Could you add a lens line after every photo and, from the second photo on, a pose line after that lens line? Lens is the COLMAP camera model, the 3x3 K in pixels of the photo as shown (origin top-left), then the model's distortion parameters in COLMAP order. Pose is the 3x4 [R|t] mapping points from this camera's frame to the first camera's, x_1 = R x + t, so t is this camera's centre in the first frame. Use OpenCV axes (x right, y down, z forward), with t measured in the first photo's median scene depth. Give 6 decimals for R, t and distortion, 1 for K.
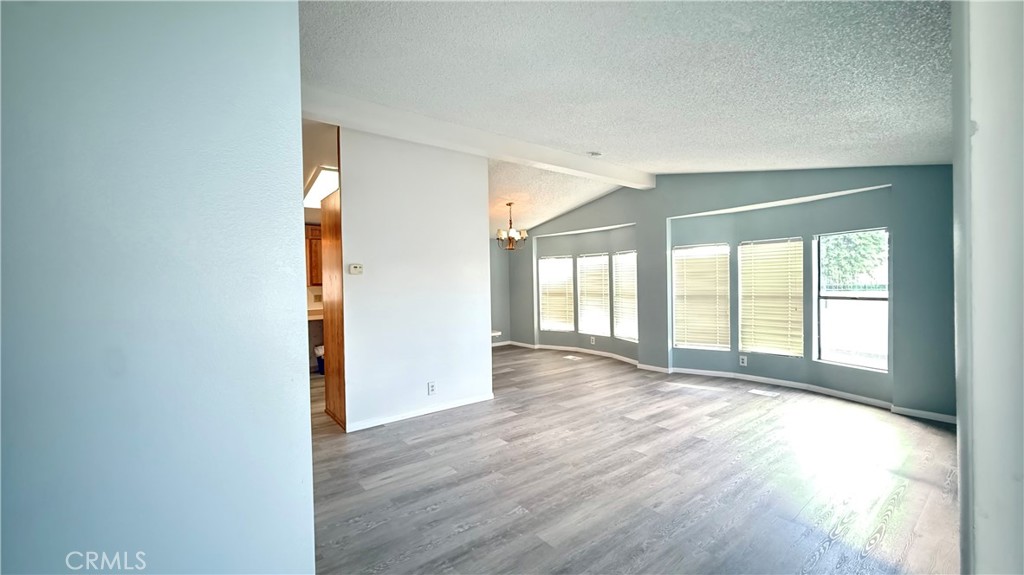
lens RADIAL K [[410.6, 0, 507.2], [0, 410.6, 287.4], [0, 0, 1]] dist [0.003568, -0.000222]
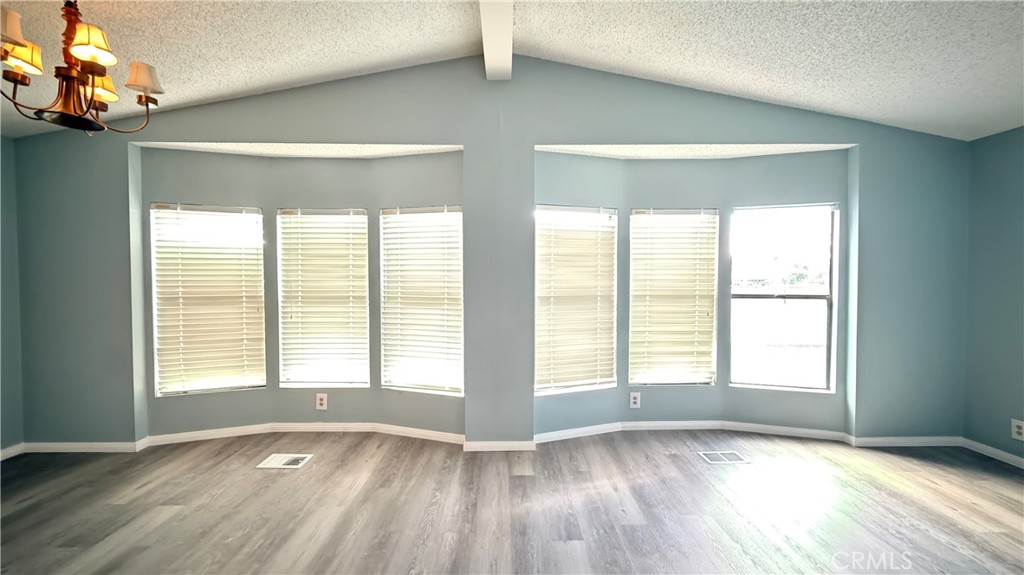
lens RADIAL K [[410.6, 0, 507.2], [0, 410.6, 287.4], [0, 0, 1]] dist [0.003568, -0.000222]
pose [[0.600629, -0.002127, 0.799525, -0.030564], [0.002563, 0.999996, 0.000735, 0.005342], [-0.799524, 0.001608, 0.600632, 0.595534]]
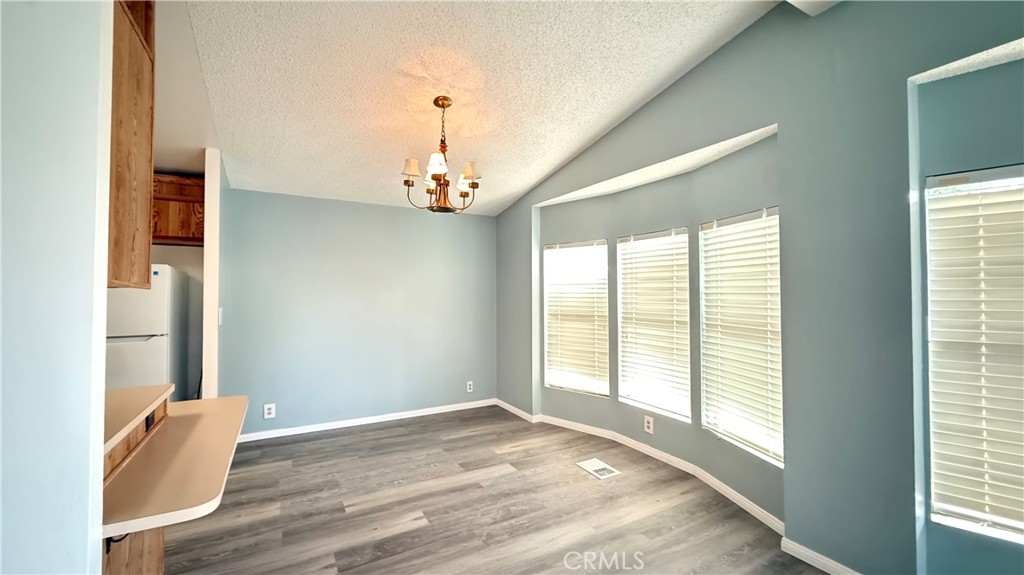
lens RADIAL K [[410.6, 0, 507.2], [0, 410.6, 287.4], [0, 0, 1]] dist [0.003568, -0.000222]
pose [[0.989932, 0.014366, -0.140814, 0.121388], [-0.018533, 0.999427, -0.028322, -0.004729], [0.140326, 0.030647, 0.989631, 0.554823]]
